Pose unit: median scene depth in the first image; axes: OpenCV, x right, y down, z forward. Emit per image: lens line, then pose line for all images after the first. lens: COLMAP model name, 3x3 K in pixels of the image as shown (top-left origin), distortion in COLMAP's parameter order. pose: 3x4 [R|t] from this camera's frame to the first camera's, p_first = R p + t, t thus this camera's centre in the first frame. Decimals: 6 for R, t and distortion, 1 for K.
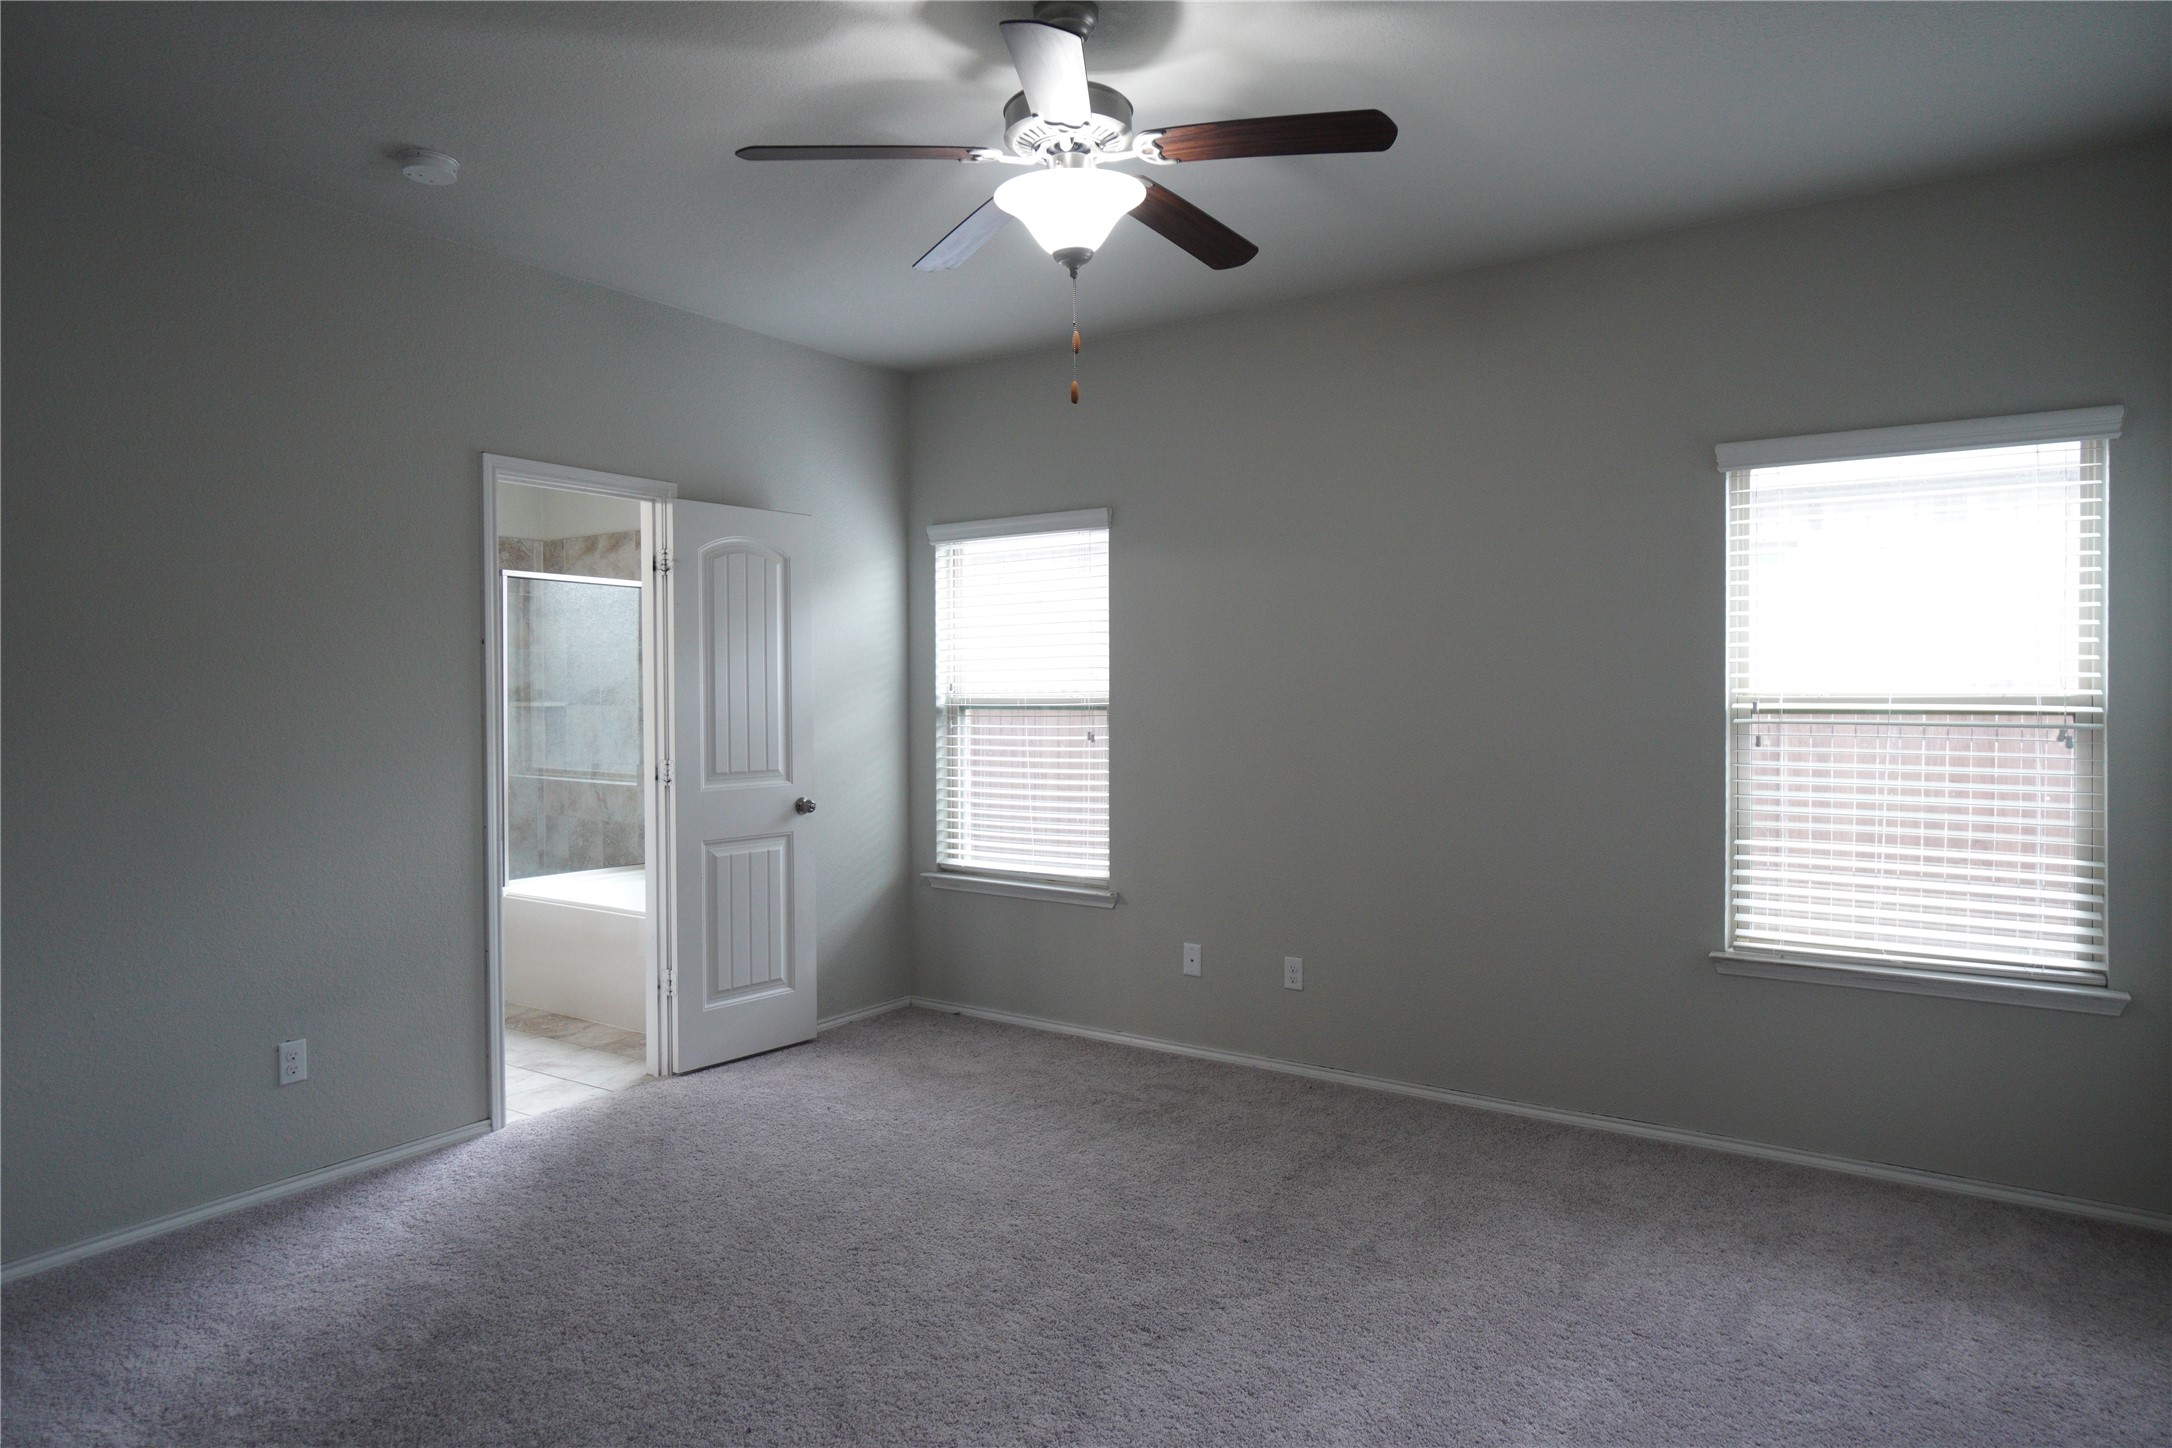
lens RADIAL K [[1255.2, 0, 1086.4], [0, 1255.2, 715.2], [0, 0, 1]] dist [0.003390, 0.000238]
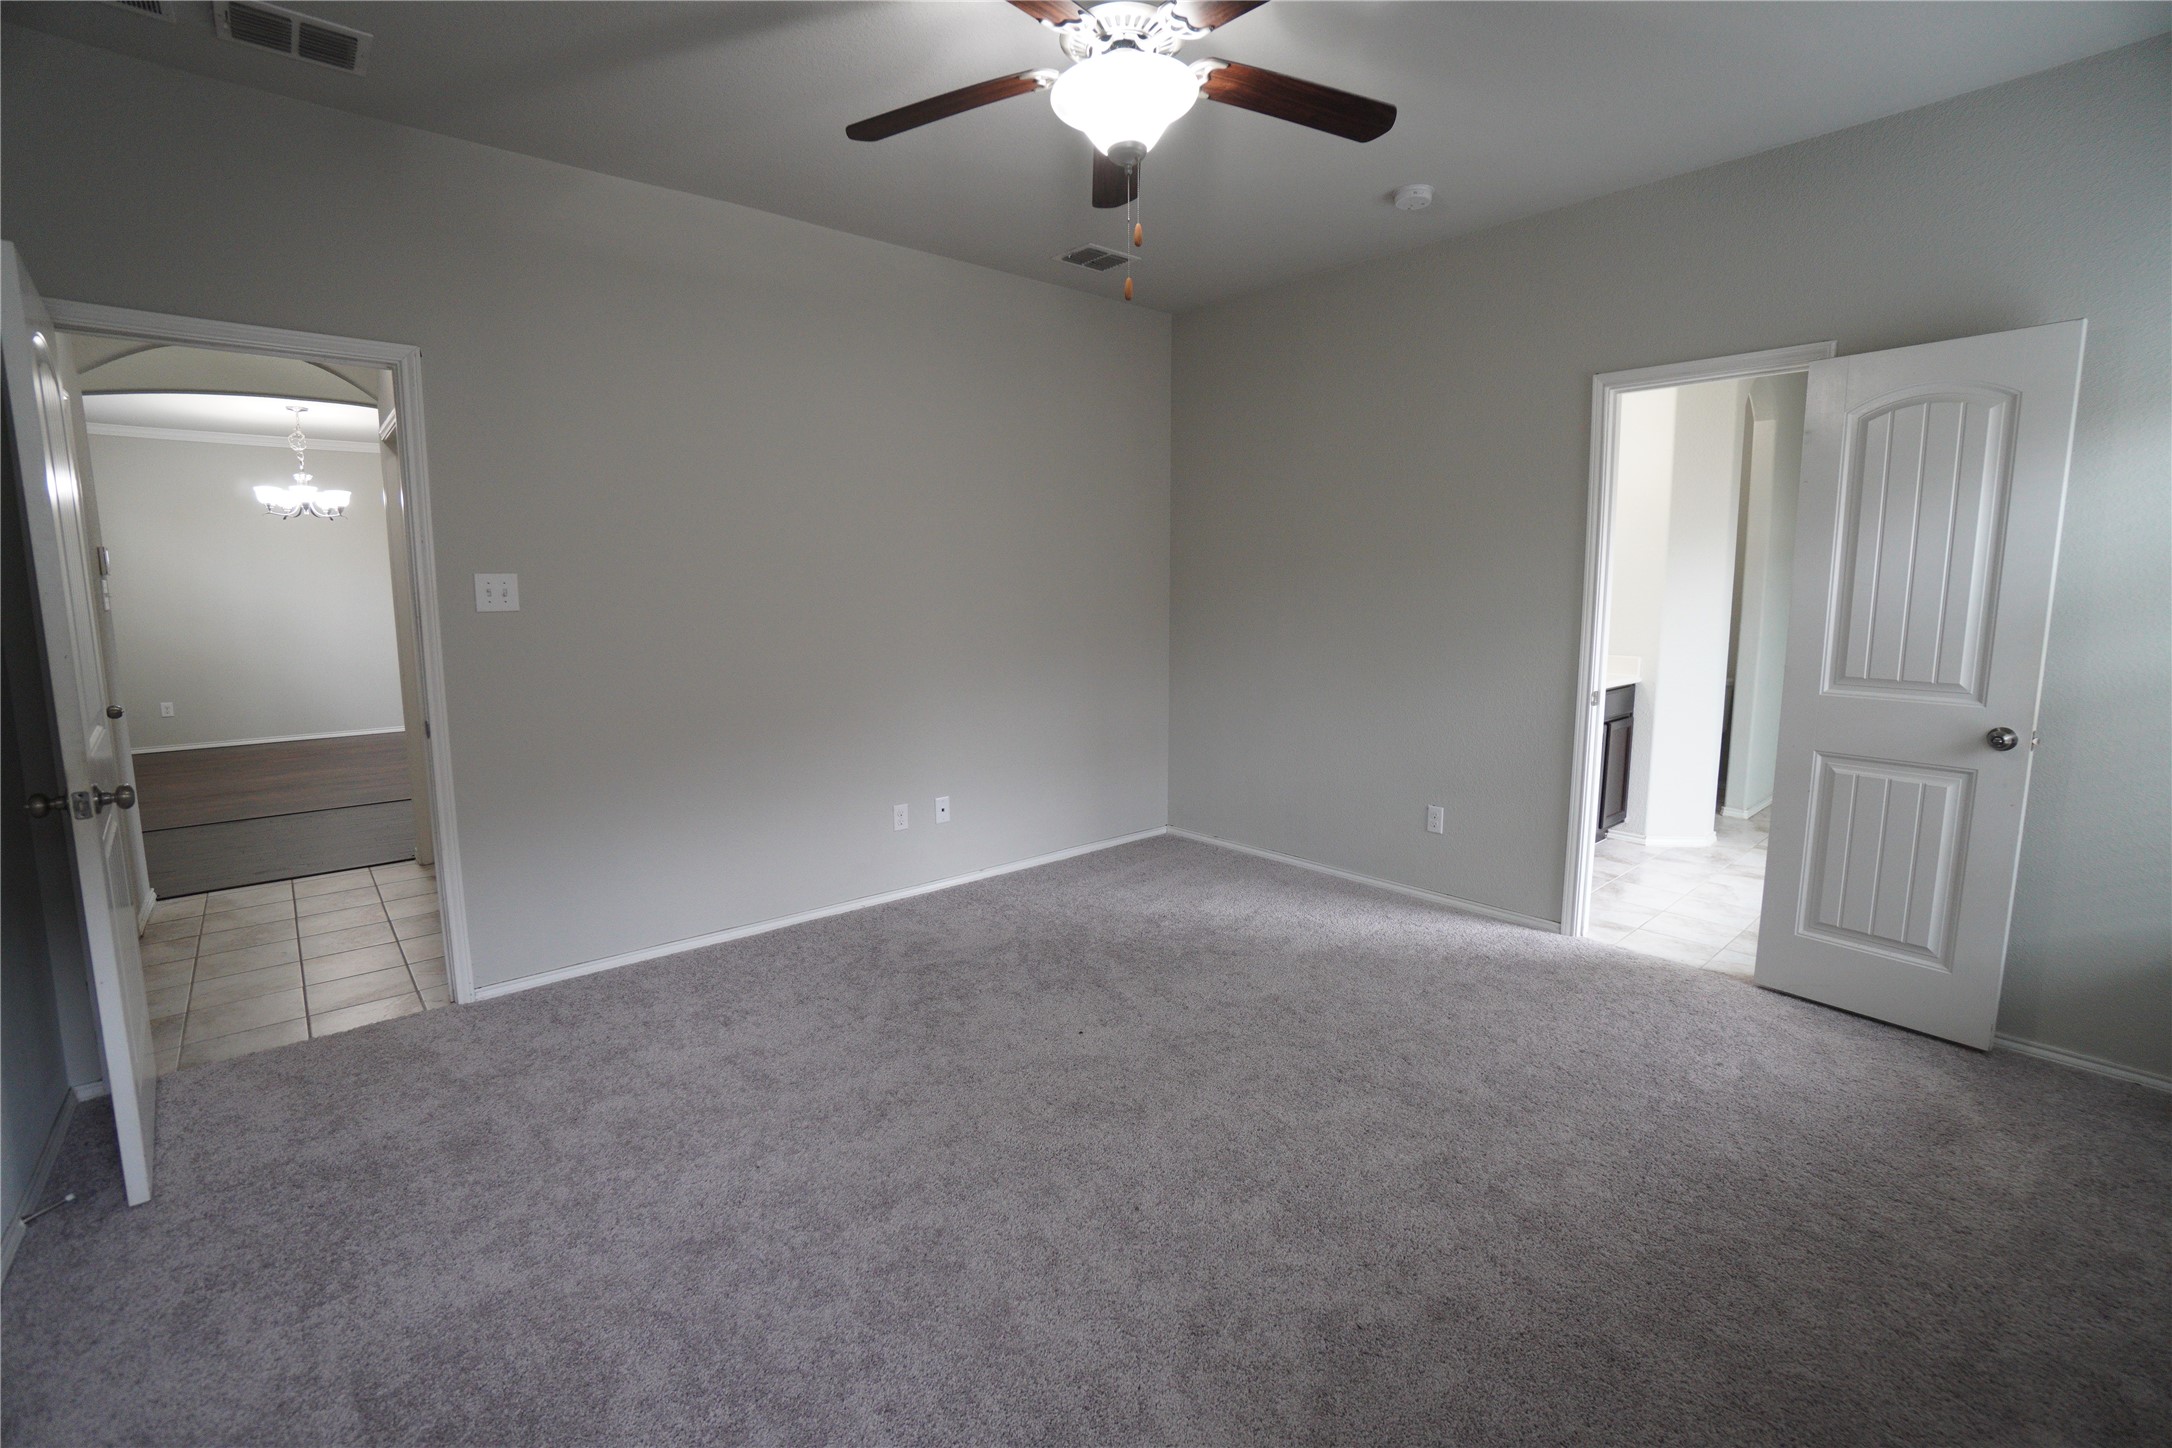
lens RADIAL K [[955.8, 0, 1093.6], [0, 955.8, 723.2], [0, 0, 1]] dist [-0.050047, 0.013002]
pose [[-0.242464, 0.141409, -0.959799, 0.425556], [-0.017984, 0.988495, 0.150180, -0.008109], [0.969994, 0.053674, -0.237131, 0.629645]]
